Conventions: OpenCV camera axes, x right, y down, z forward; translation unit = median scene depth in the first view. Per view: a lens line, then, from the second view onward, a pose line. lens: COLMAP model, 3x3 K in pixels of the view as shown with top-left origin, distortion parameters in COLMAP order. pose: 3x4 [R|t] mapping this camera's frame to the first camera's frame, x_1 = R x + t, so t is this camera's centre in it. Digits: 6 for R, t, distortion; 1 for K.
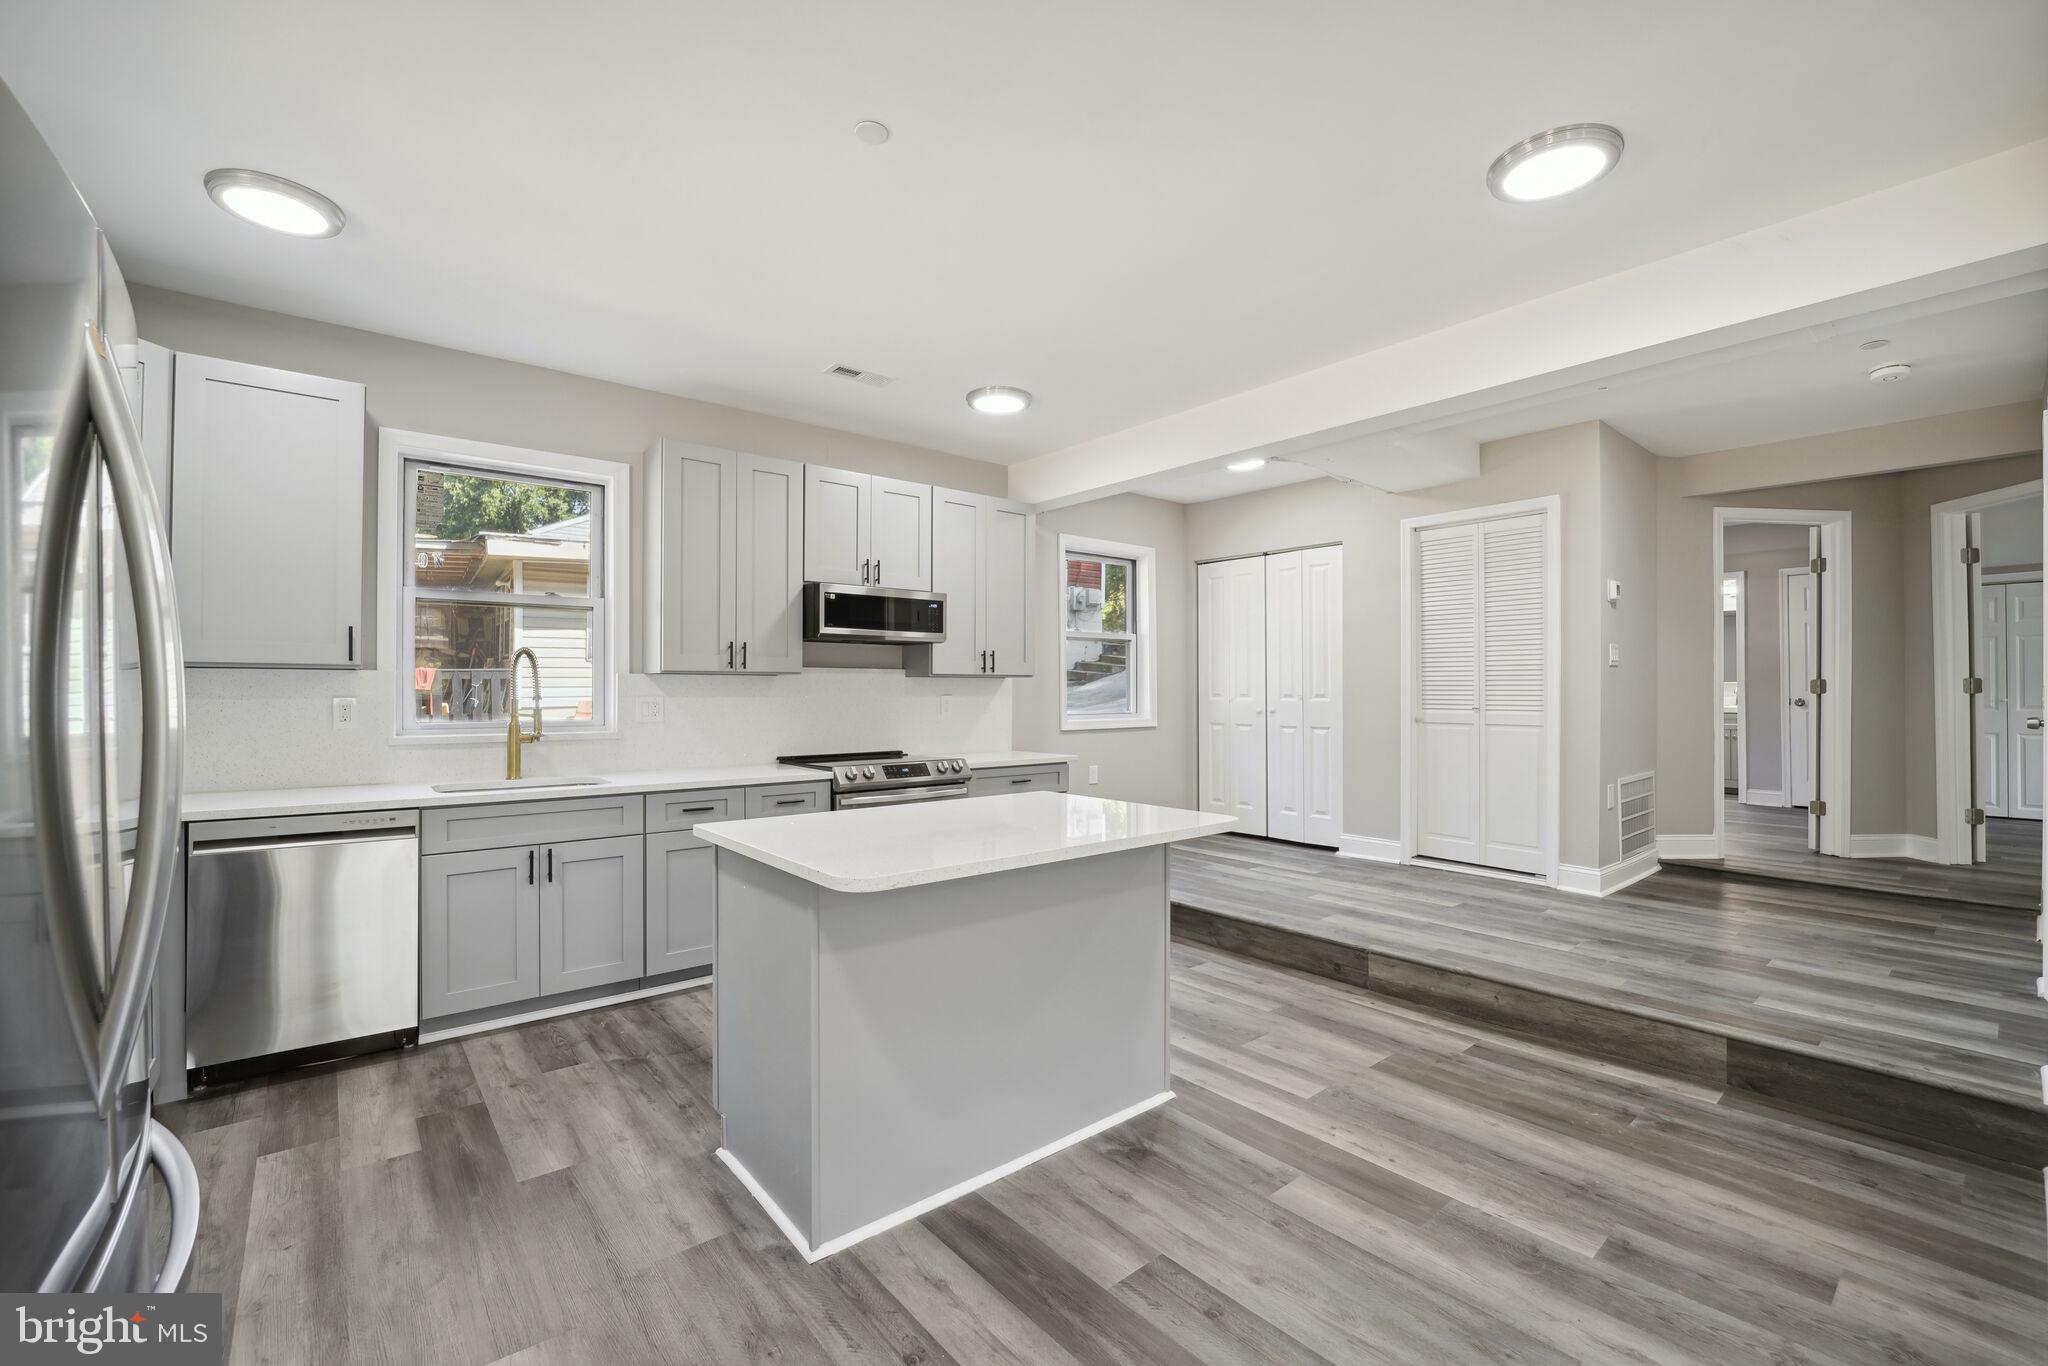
lens RADIAL K [[830.3, 0, 1012.1], [0, 830.3, 684.6], [0, 0, 1]] dist [-0.010088, -0.000158]
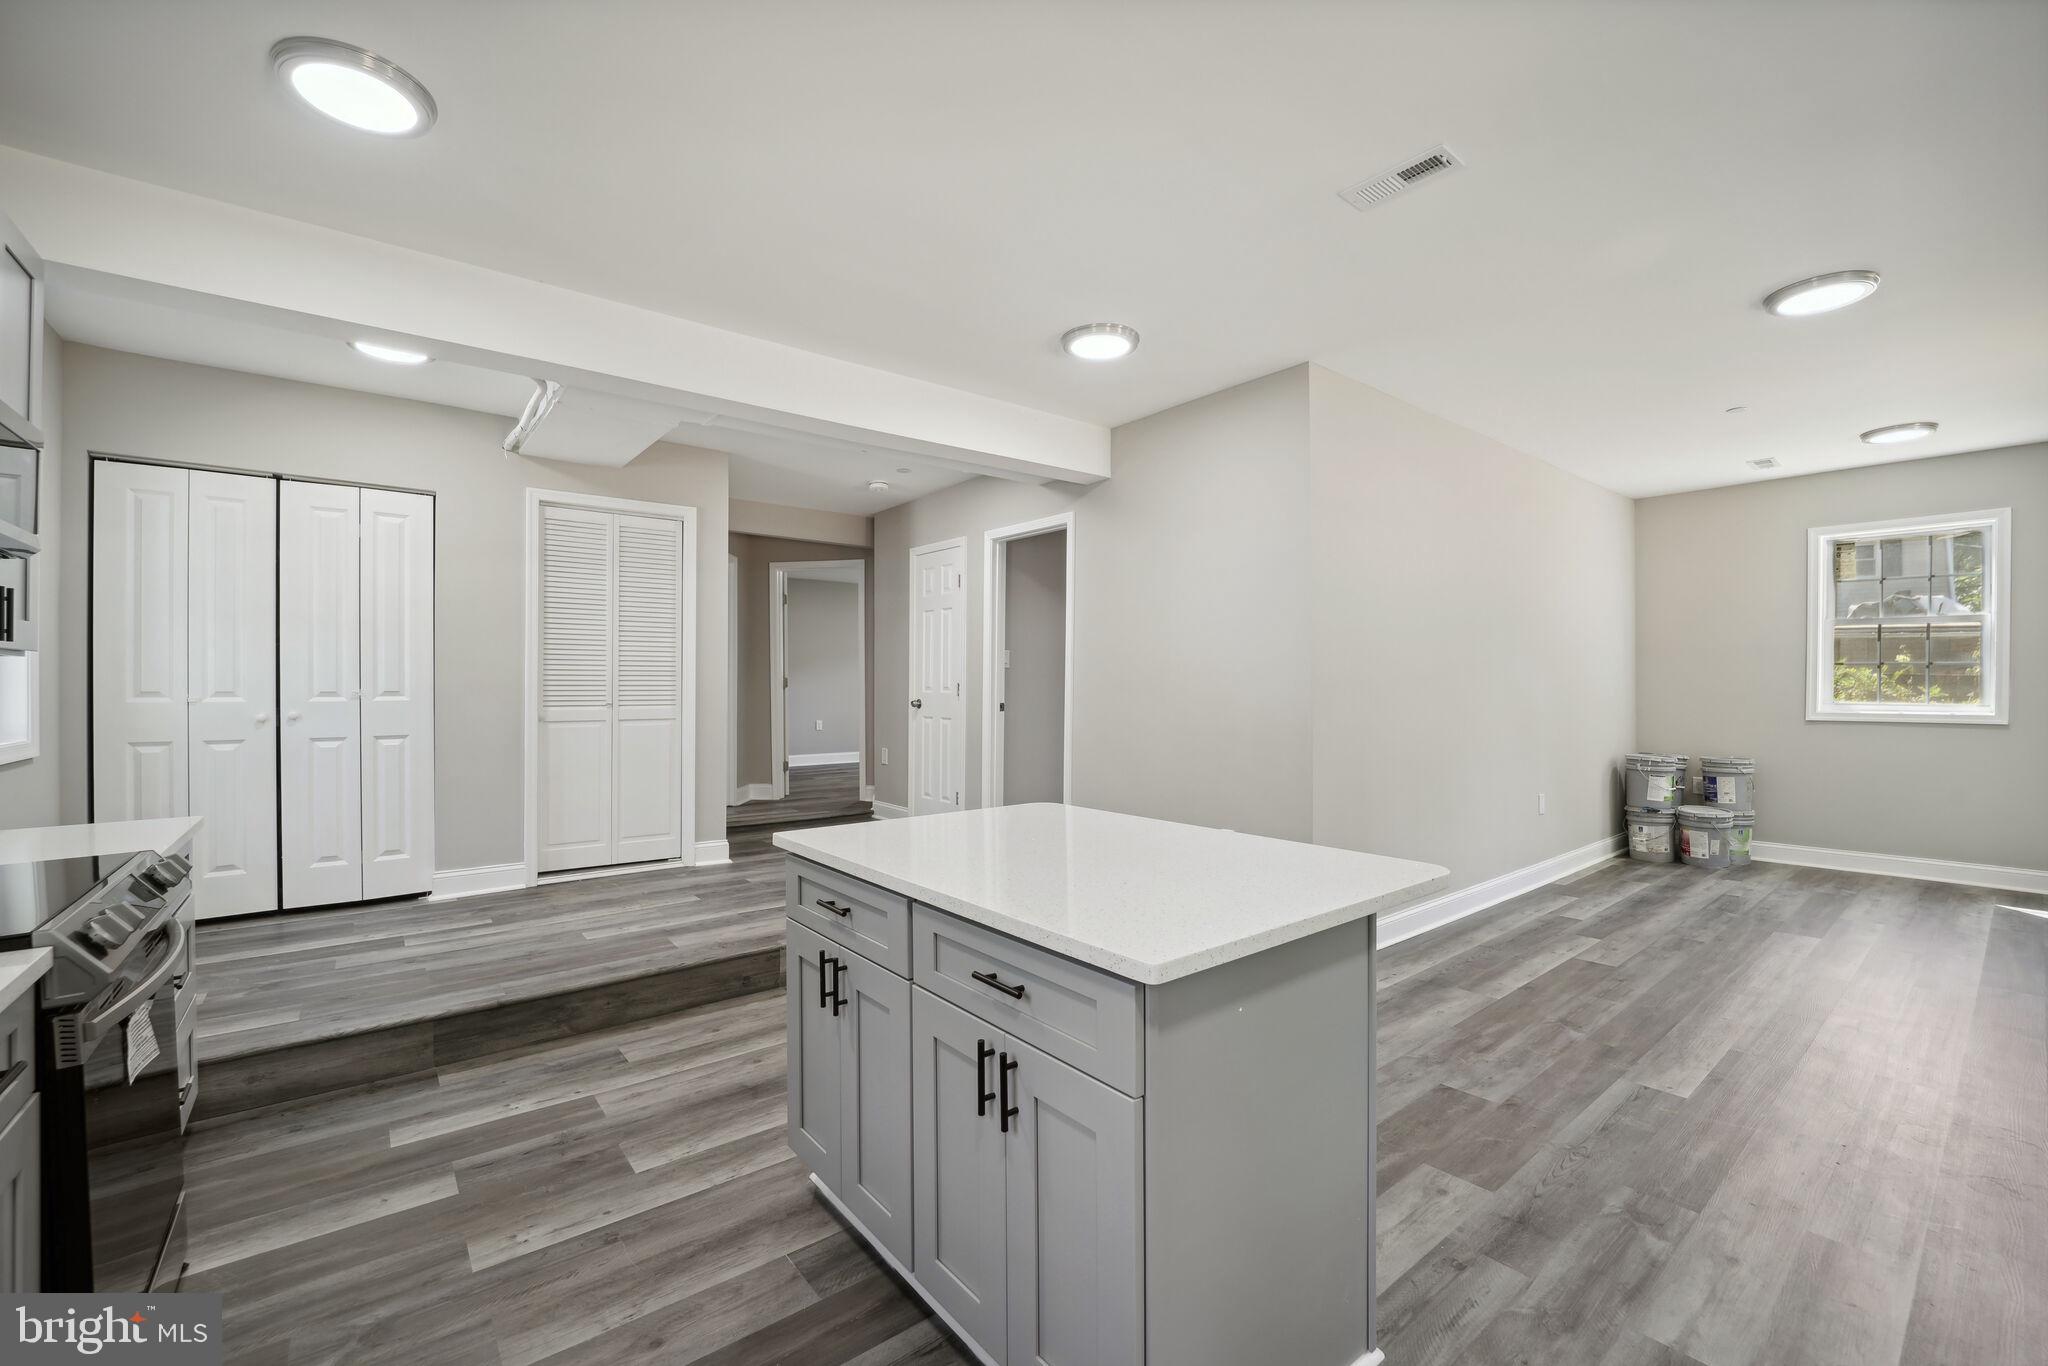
lens RADIAL K [[836.4, 0, 1015.4], [0, 836.4, 686.4], [0, 0, 1]] dist [0.004334, 0.000350]
pose [[0.016840, 0.000234, 0.999858, -0.583957], [-0.003740, 0.999993, -0.000171, 0.008118], [-0.999851, -0.003737, 0.016841, 0.718252]]
